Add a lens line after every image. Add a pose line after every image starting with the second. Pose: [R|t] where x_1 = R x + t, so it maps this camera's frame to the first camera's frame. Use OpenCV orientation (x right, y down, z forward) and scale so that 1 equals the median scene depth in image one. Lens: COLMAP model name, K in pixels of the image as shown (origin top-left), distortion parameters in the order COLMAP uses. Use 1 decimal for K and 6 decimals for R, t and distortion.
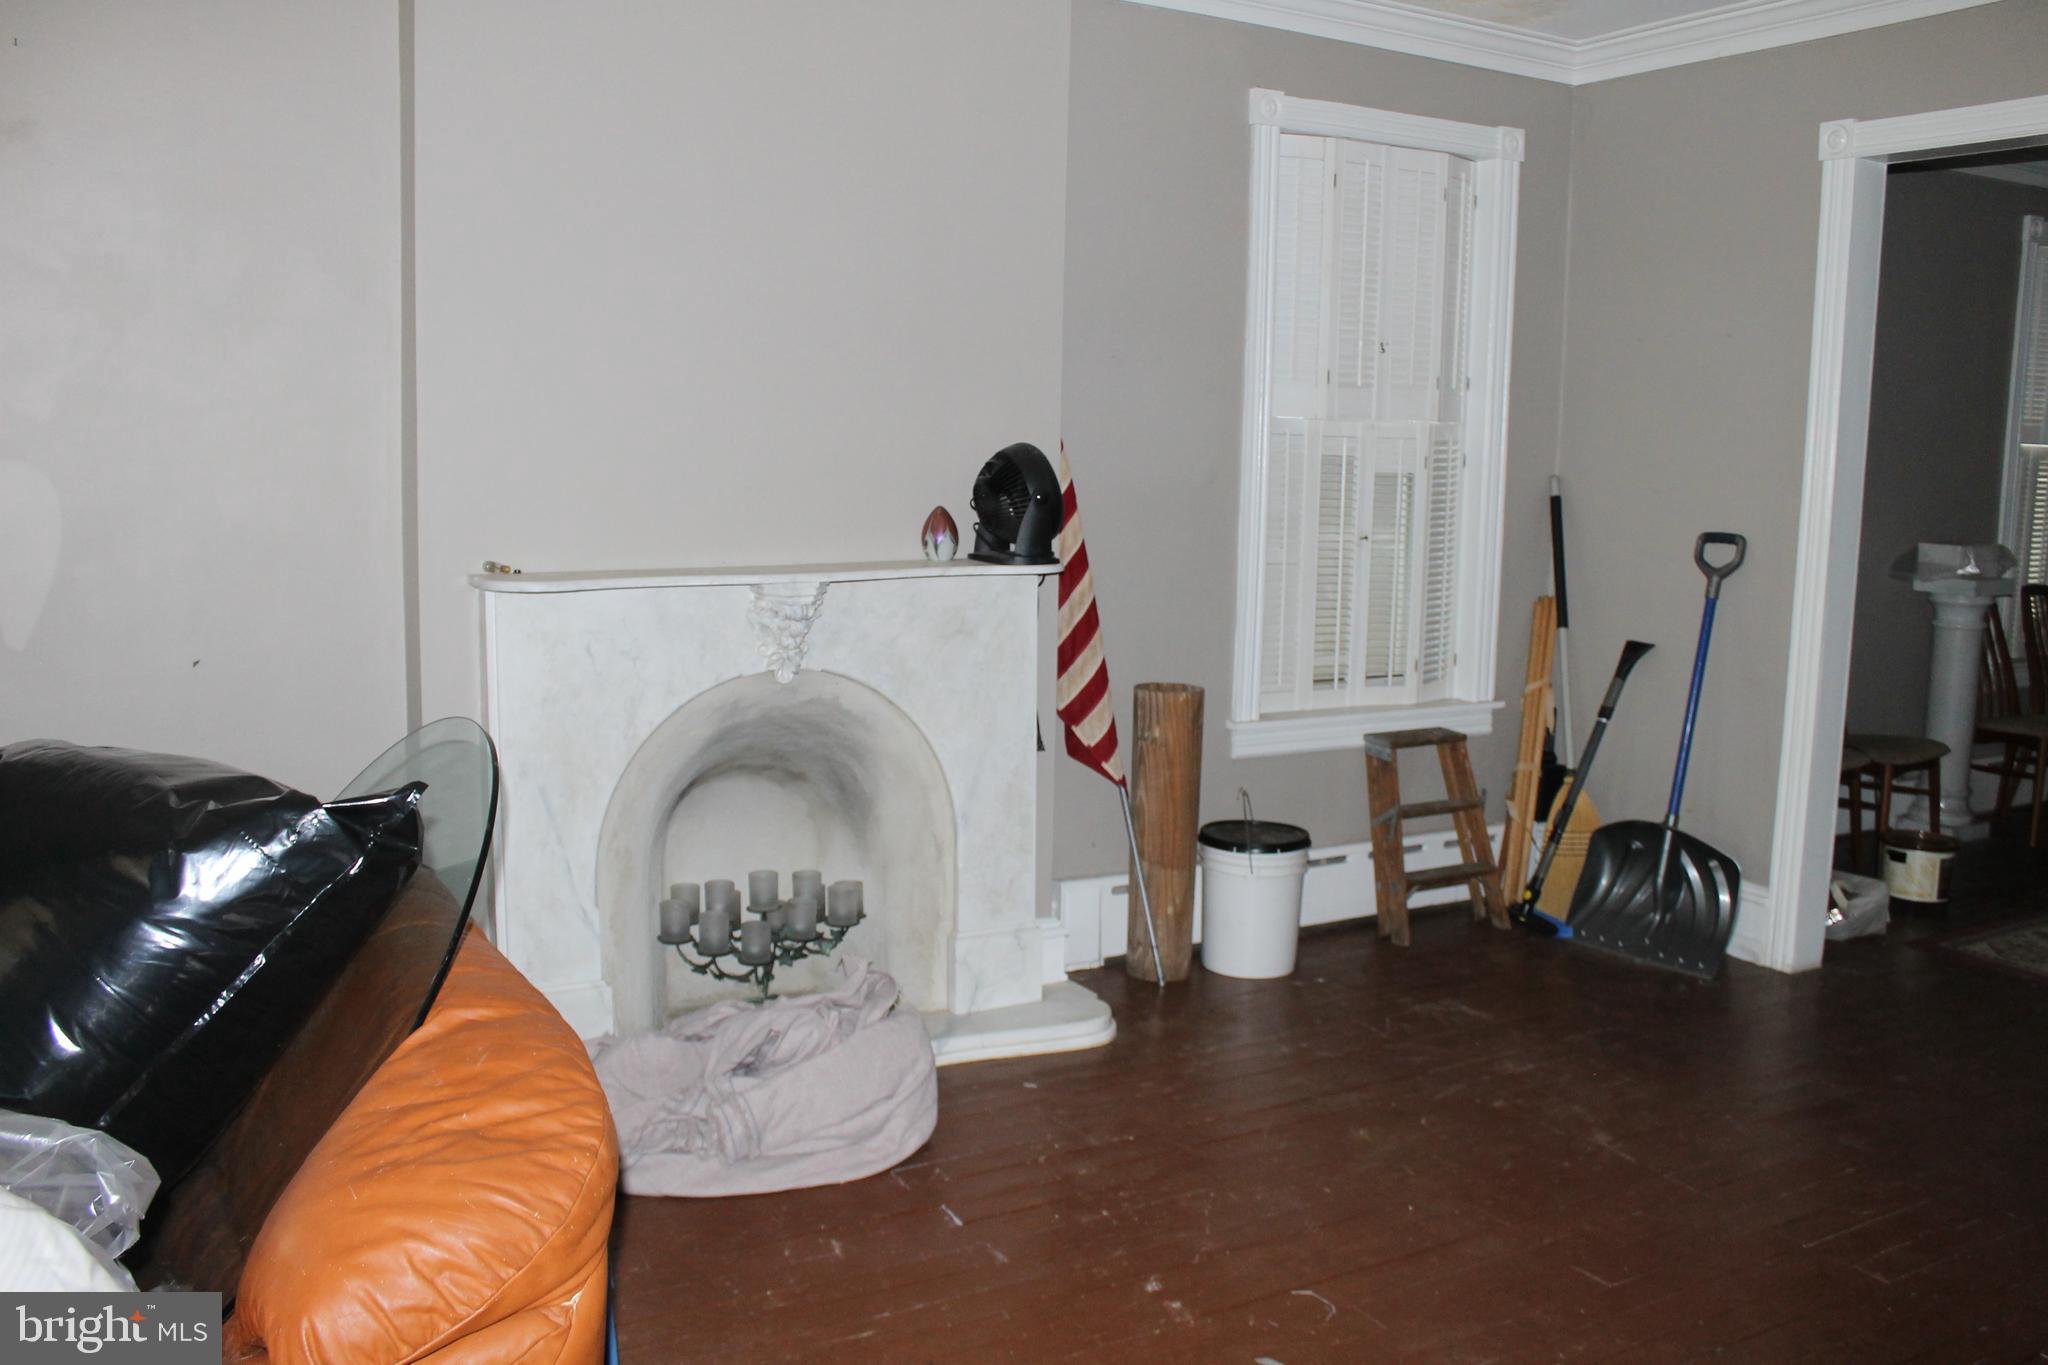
lens RADIAL K [[1740.9, 0, 1004.7], [0, 1740.9, 672.2], [0, 0, 1]] dist [-0.173895, 0.161965]
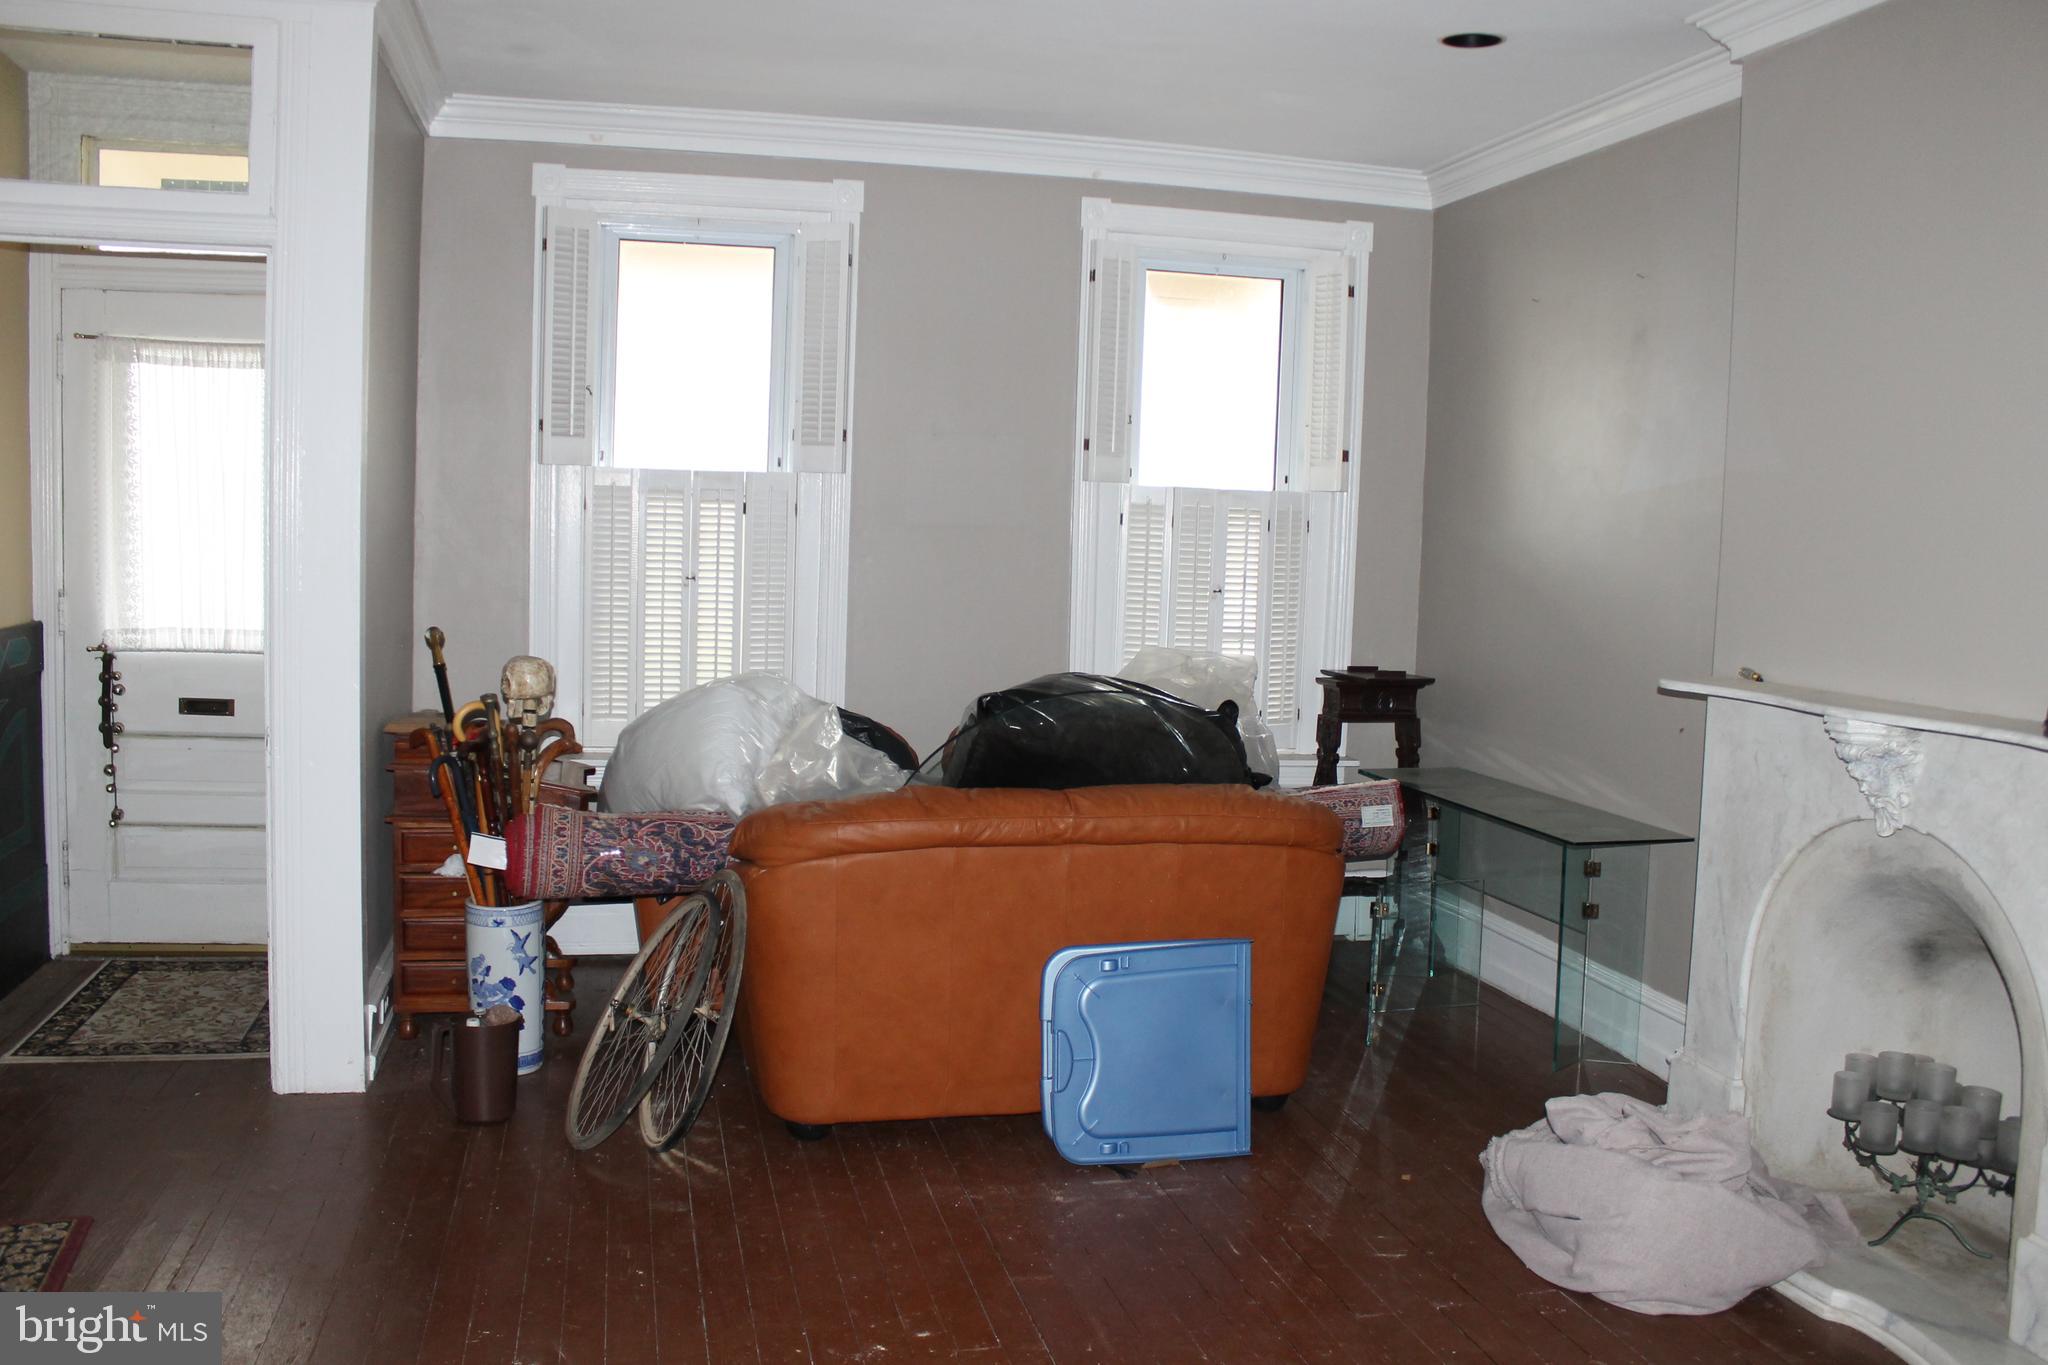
lens RADIAL K [[1740.9, 0, 1004.7], [0, 1740.9, 672.2], [0, 0, 1]] dist [-0.173895, 0.161965]
pose [[-0.274324, 0.060115, -0.959757, 0.650300], [-0.163568, 0.980584, 0.108172, -0.075691], [0.947624, 0.186660, -0.259164, 0.624425]]
